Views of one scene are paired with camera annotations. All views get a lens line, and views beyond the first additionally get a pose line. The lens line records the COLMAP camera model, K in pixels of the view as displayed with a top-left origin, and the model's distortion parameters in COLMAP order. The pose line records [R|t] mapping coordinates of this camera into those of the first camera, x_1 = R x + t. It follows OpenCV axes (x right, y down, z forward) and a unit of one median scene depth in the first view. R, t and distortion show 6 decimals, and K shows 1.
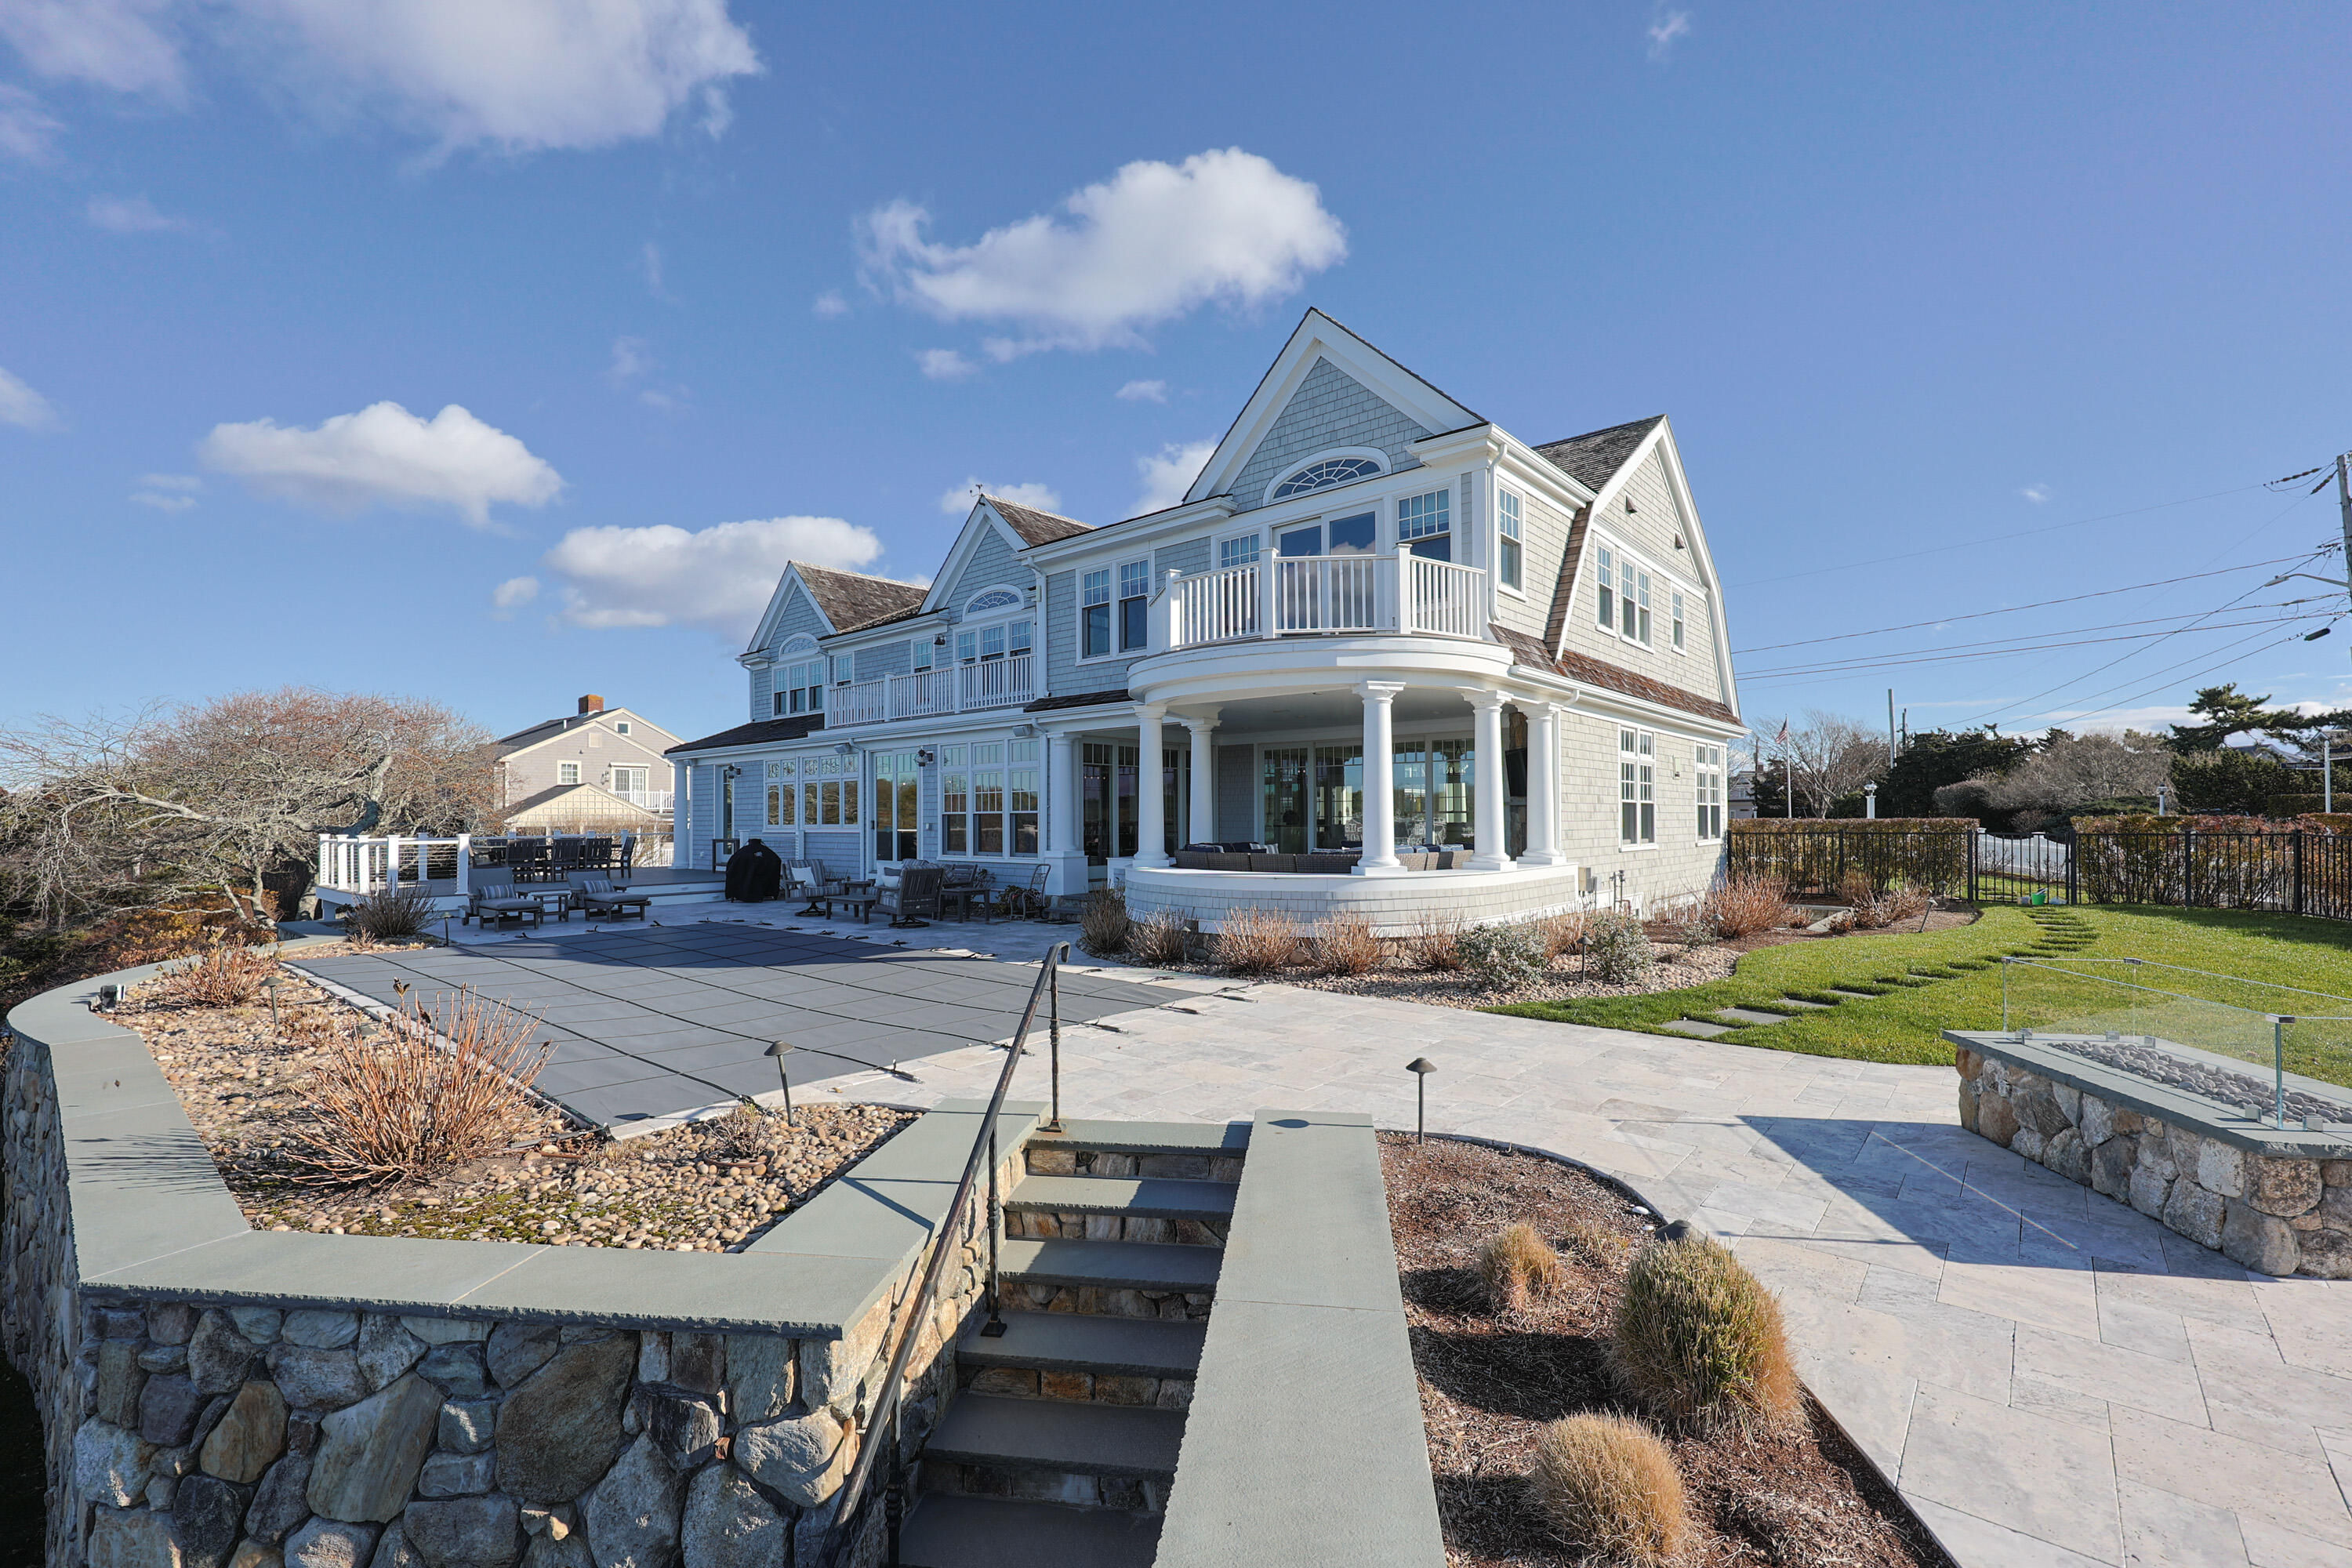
lens RADIAL K [[994.4, 0, 1176.6], [0, 994.4, 825.2], [0, 0, 1]] dist [-0.000552, -0.000113]
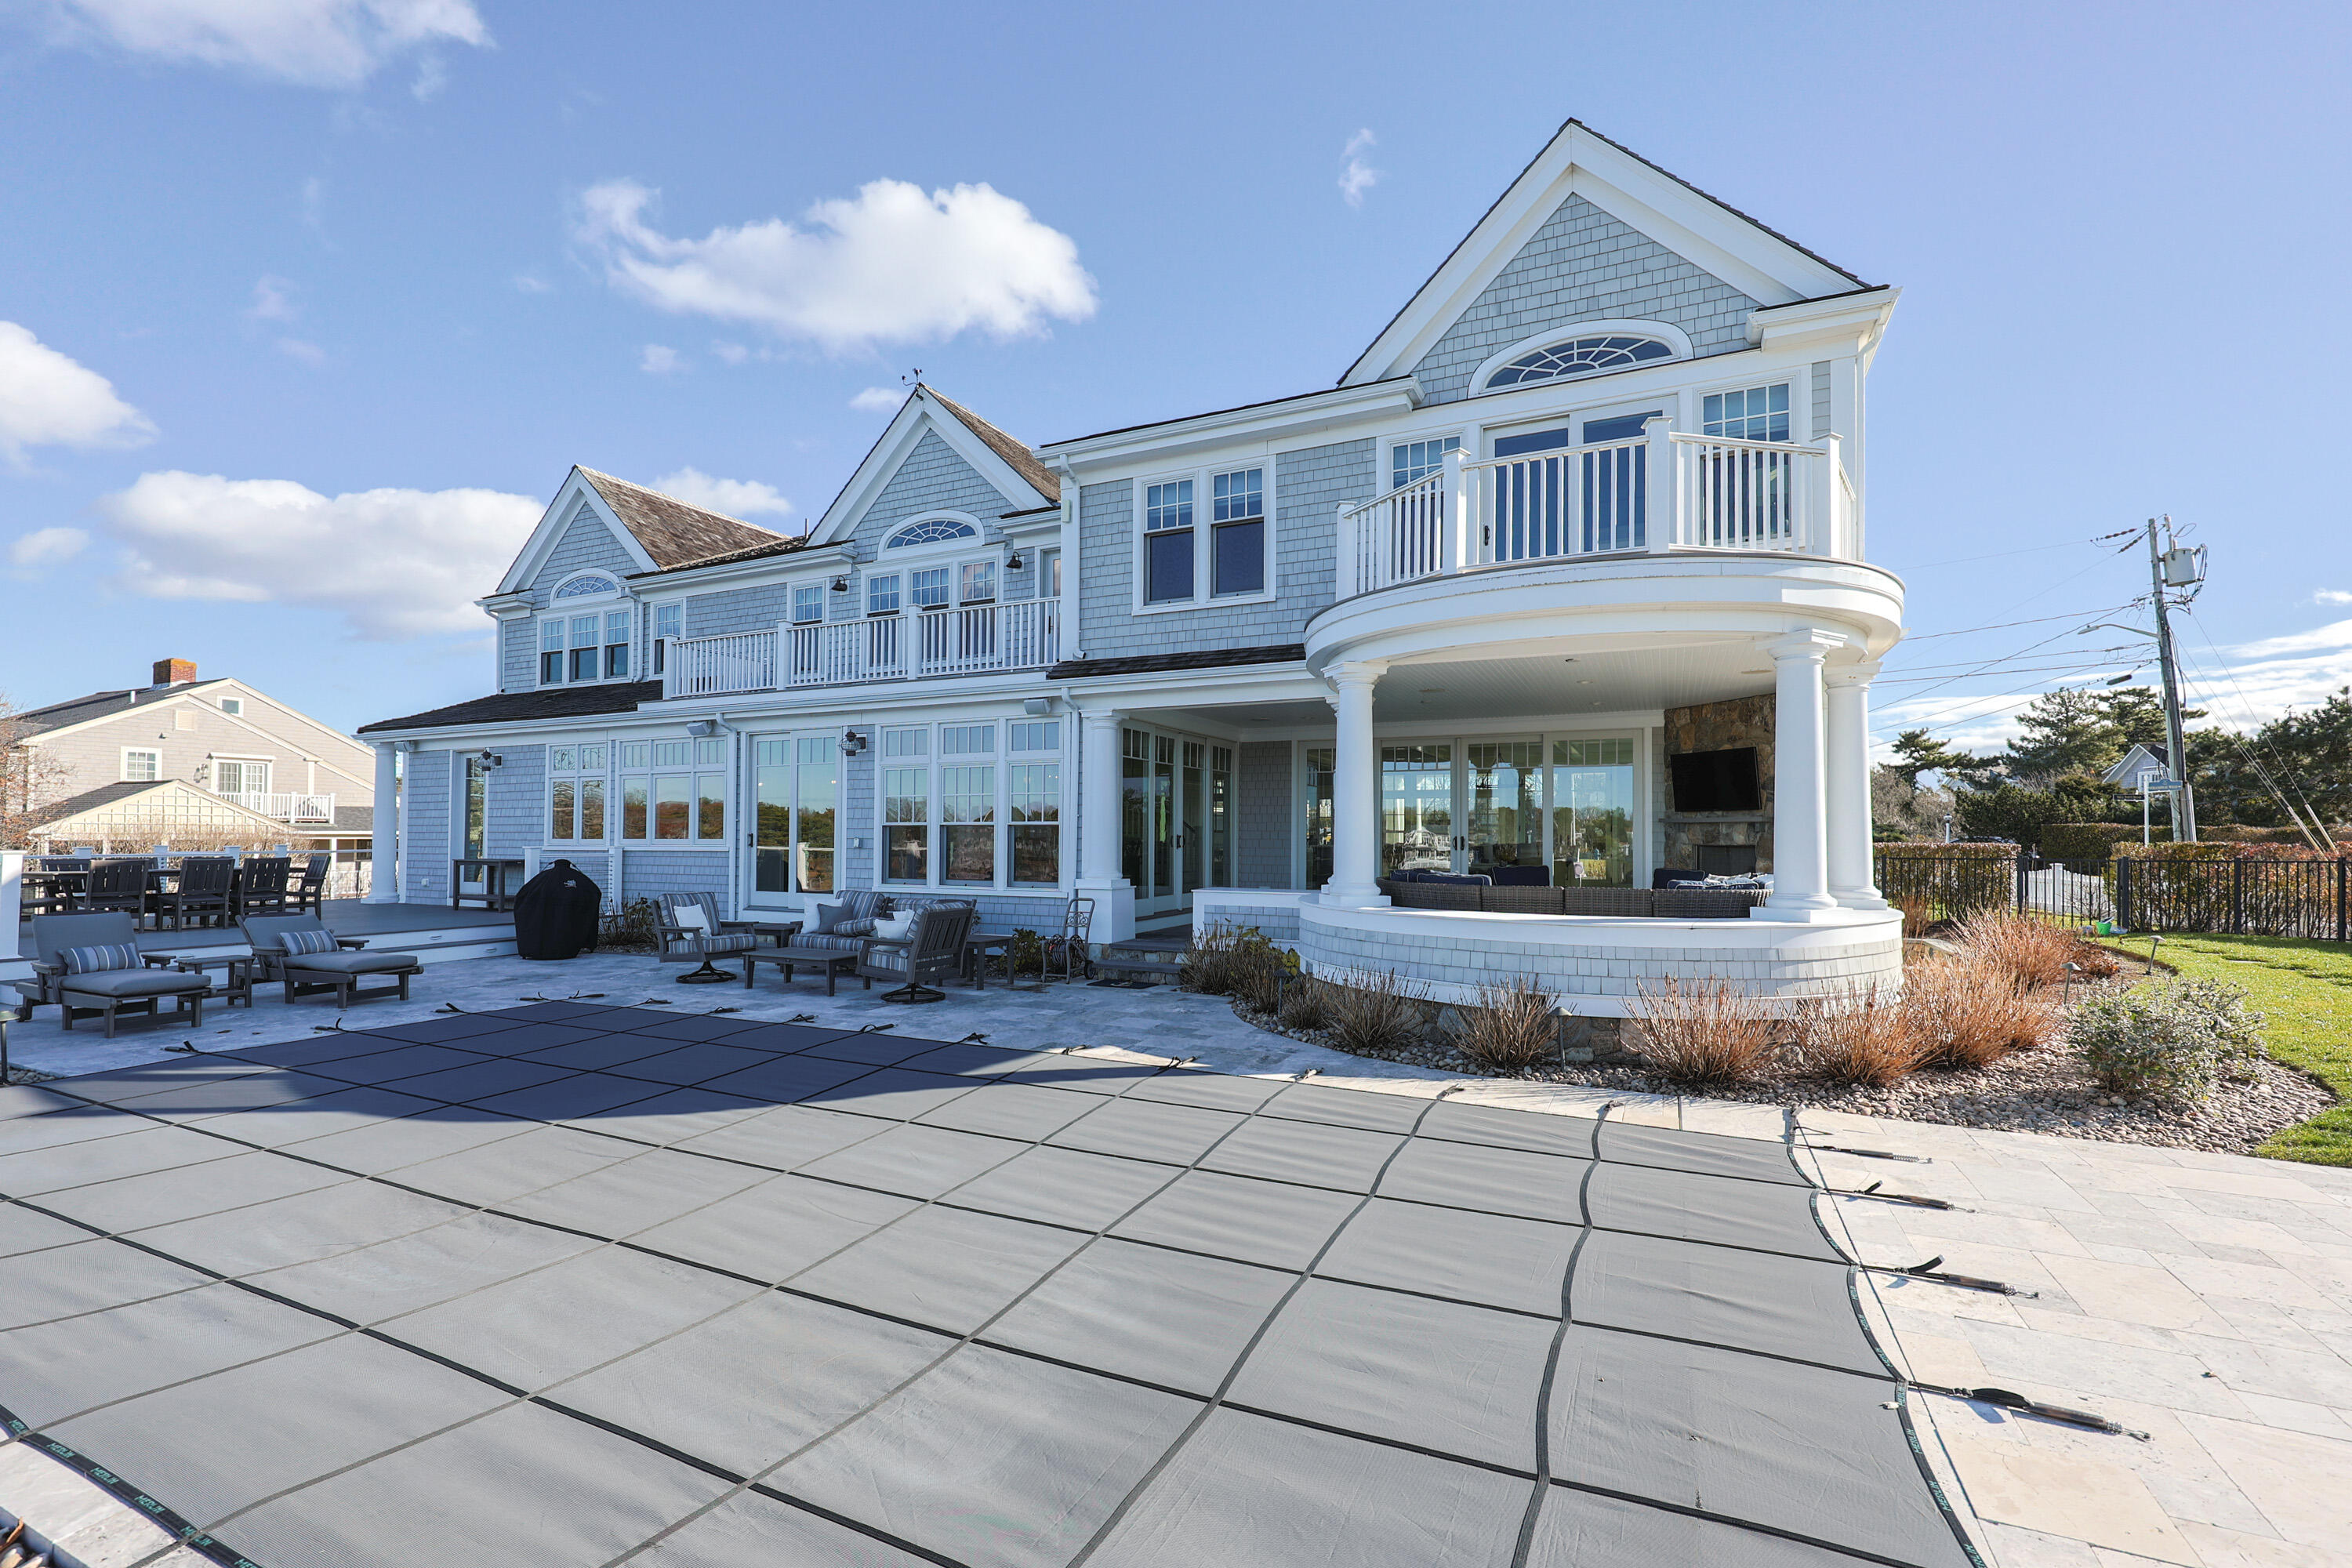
lens RADIAL K [[1009.8, 0, 1175.5], [0, 1009.8, 836.7], [0, 0, 1]] dist [-0.002381, 0.000146]
pose [[0.963360, 0.009416, 0.268047, -0.252441], [-0.007164, 0.999930, -0.009378, 0.002081], [-0.268116, 0.007114, 0.963360, 0.296718]]
